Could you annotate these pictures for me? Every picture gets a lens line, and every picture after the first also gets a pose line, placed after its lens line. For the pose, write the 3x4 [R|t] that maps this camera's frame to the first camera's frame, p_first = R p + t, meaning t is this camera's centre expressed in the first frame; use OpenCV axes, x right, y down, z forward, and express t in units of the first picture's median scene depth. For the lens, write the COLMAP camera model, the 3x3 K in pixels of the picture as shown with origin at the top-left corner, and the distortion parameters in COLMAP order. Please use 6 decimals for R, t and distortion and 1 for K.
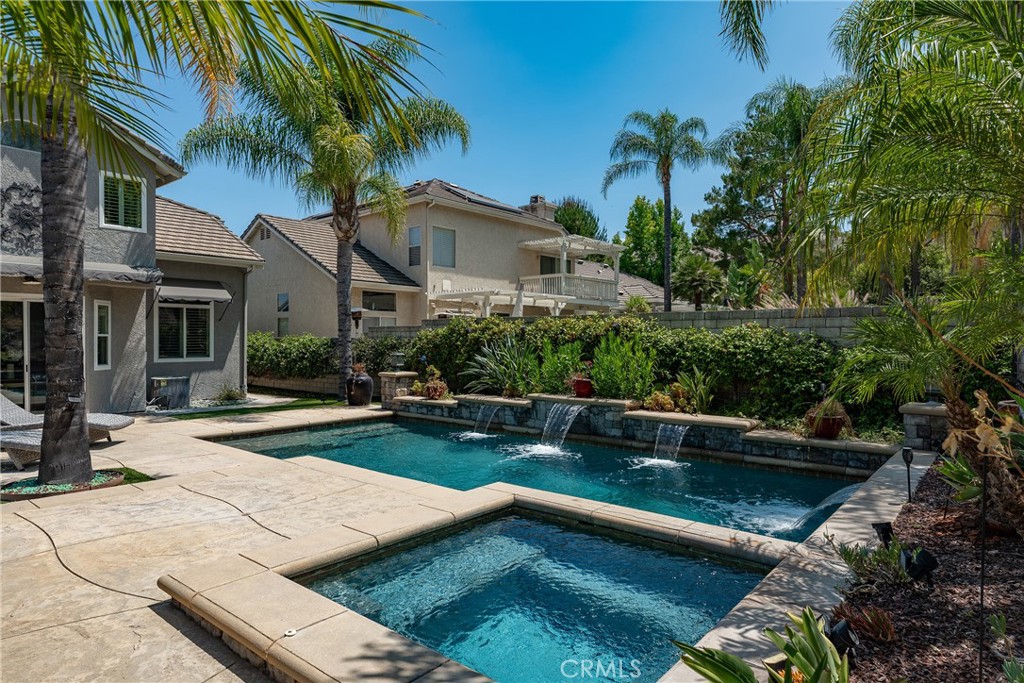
lens RADIAL K [[604.3, 0, 513.2], [0, 604.3, 340.1], [0, 0, 1]] dist [-0.001522, -0.000099]
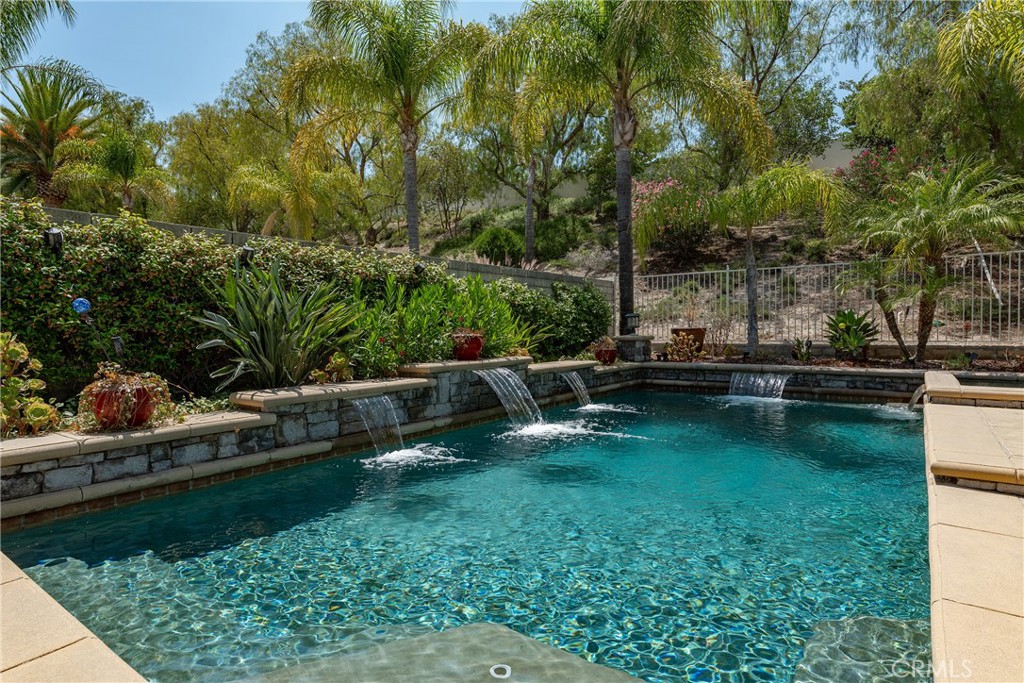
lens RADIAL K [[553.3, 0, 511.3], [0, 553.3, 343.8], [0, 0, 1]] dist [0.001548, -0.001303]
pose [[-0.063653, -0.031896, 0.997462, -0.433064], [0.011493, 0.999399, 0.032691, 0.040927], [-0.997906, 0.013544, -0.063248, 0.768075]]
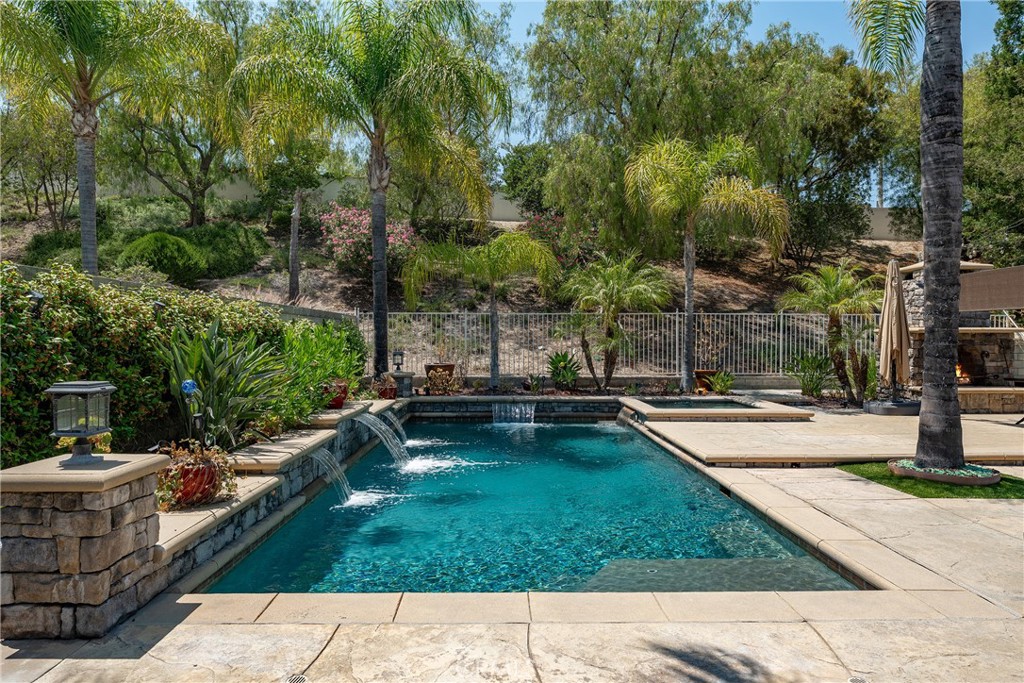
lens RADIAL K [[631.8, 0, 513.7], [0, 631.8, 343.6], [0, 0, 1]] dist [-0.004838, 0.001267]
pose [[-0.653780, -0.008667, 0.756635, -0.500523], [-0.002262, 0.999952, 0.009500, 0.003149], [-0.756681, 0.004499, -0.653769, 1.045549]]
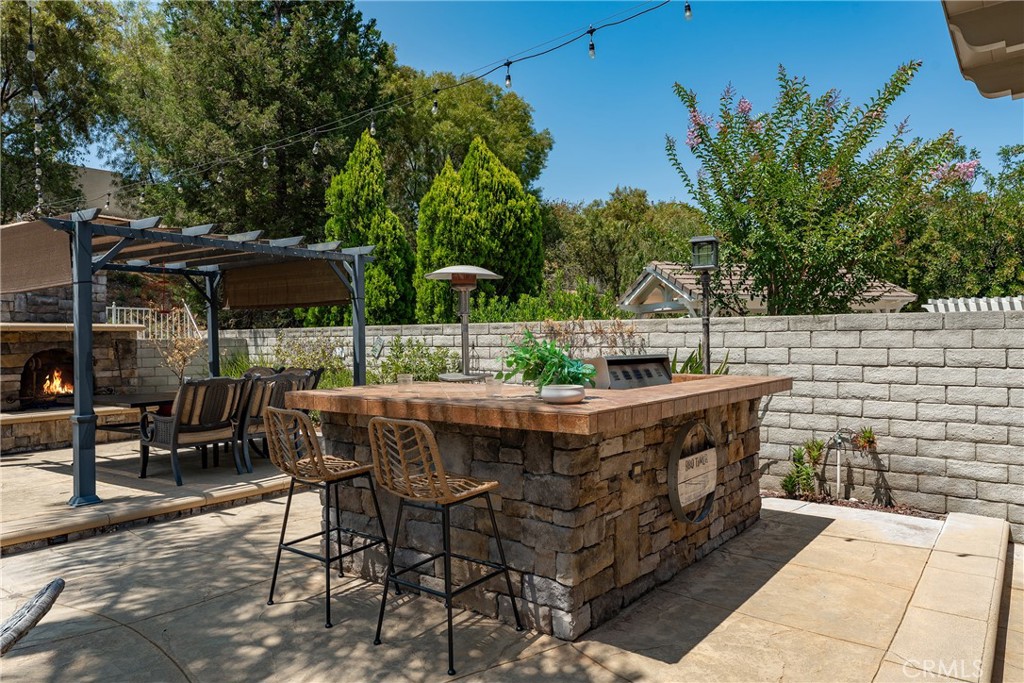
lens RADIAL K [[687.3, 0, 512.3], [0, 687.3, 343.3], [0, 0, 1]] dist [0.001256, 0.001557]
pose [[-0.998604, 0.007089, -0.052349, -0.653743], [0.006489, 0.999911, 0.011623, 0.001736], [0.052427, 0.011267, -0.998561, 0.674089]]
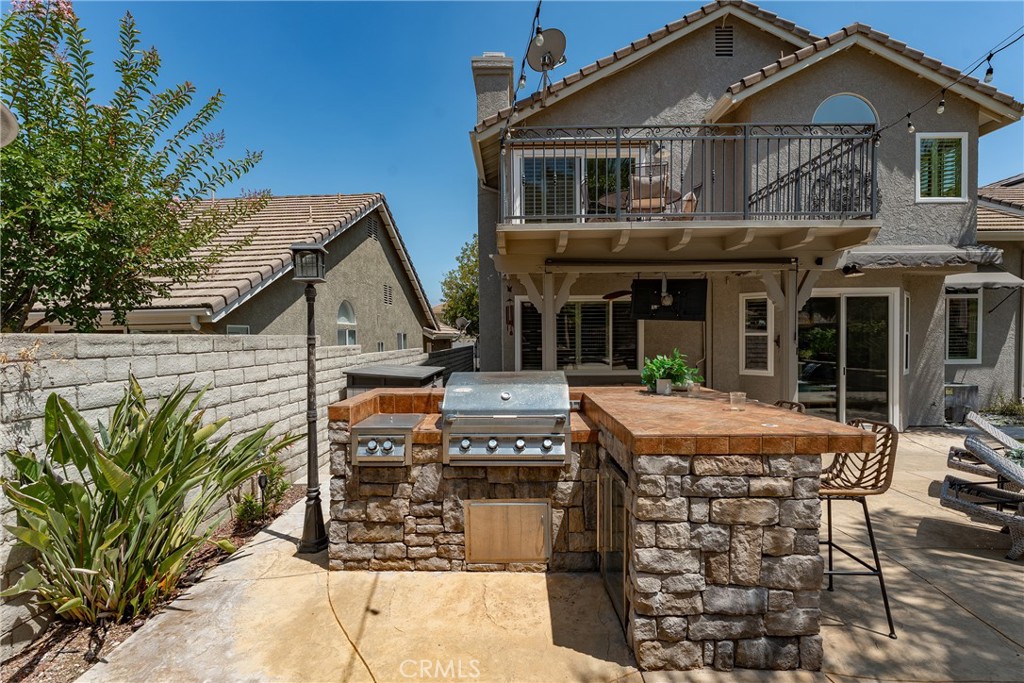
lens RADIAL K [[486.5, 0, 507.1], [0, 486.5, 345.4], [0, 0, 1]] dist [-0.000017, -0.000185]
pose [[0.636180, 0.006744, -0.771511, -0.514205], [0.009153, 0.999825, 0.016288, -0.007502], [0.771486, -0.017424, 0.636008, 0.140406]]
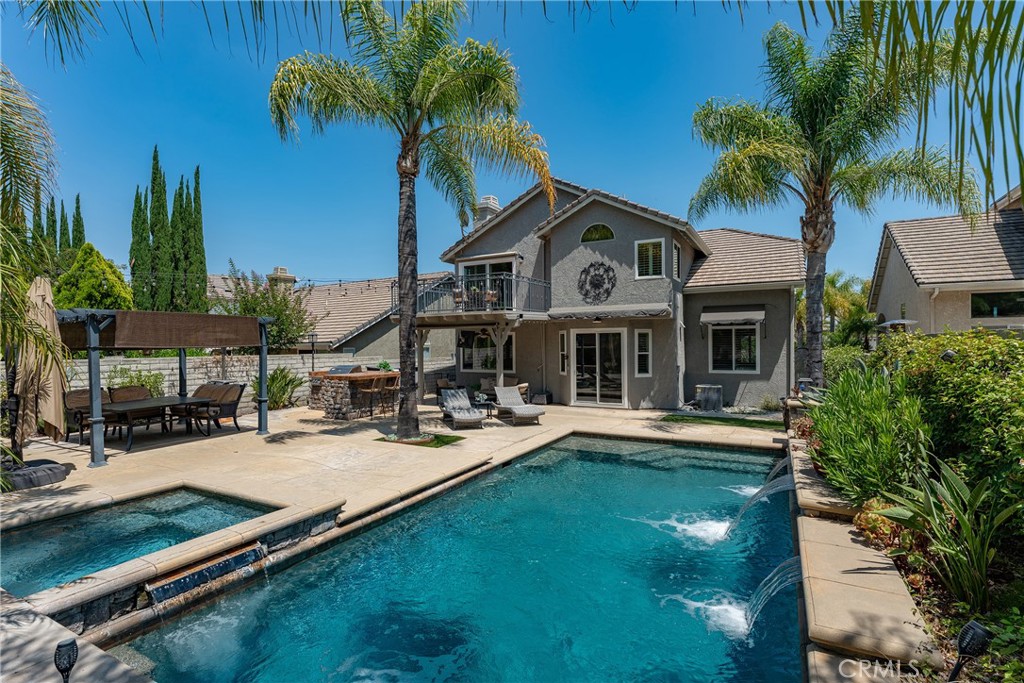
lens RADIAL K [[486.5, 0, 515.0], [0, 486.5, 346.8], [0, 0, 1]] dist [-0.000017, -0.000185]
pose [[0.206988, -0.001344, -0.978343, 0.401190], [0.007068, 0.999975, 0.000122, -0.025967], [0.978318, -0.006940, 0.206992, 0.456466]]
